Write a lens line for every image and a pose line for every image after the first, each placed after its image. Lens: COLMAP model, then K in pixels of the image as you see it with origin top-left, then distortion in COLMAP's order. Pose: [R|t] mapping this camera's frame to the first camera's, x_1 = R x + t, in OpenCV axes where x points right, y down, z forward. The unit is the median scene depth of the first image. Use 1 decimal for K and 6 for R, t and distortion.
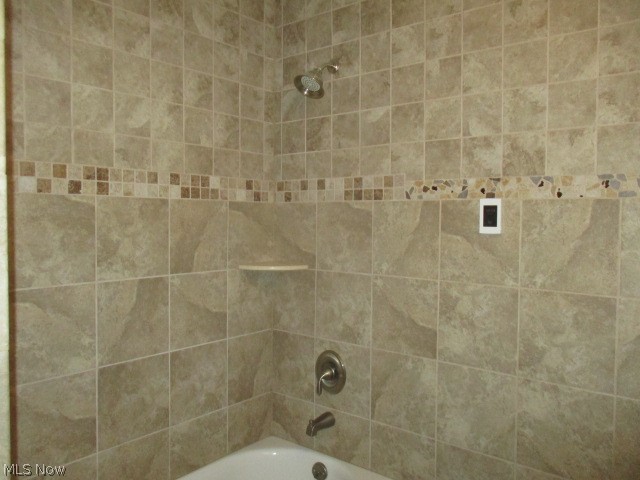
lens RADIAL K [[557.3, 0, 319.9], [0, 557.3, 240.2], [0, 0, 1]] dist [-0.007010, -0.006547]
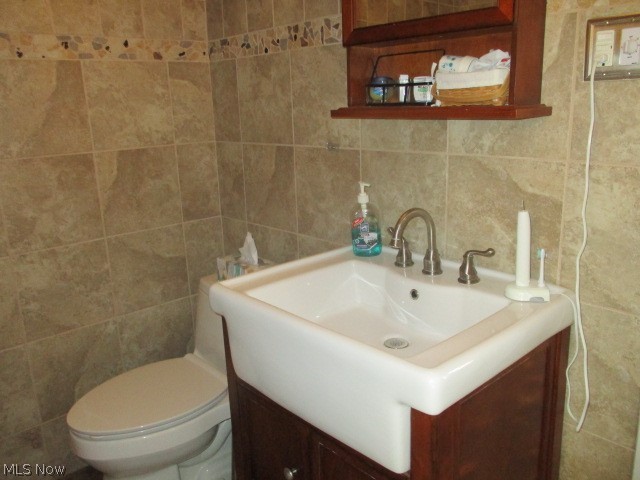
lens RADIAL K [[557.3, 0, 320.4], [0, 557.3, 238.5], [0, 0, 1]] dist [-0.007010, -0.006547]
pose [[0.120105, -0.262244, 0.957498, -0.516149], [0.078614, 0.963964, 0.254153, 0.021486], [-0.989644, 0.044747, 0.136392, 0.389655]]
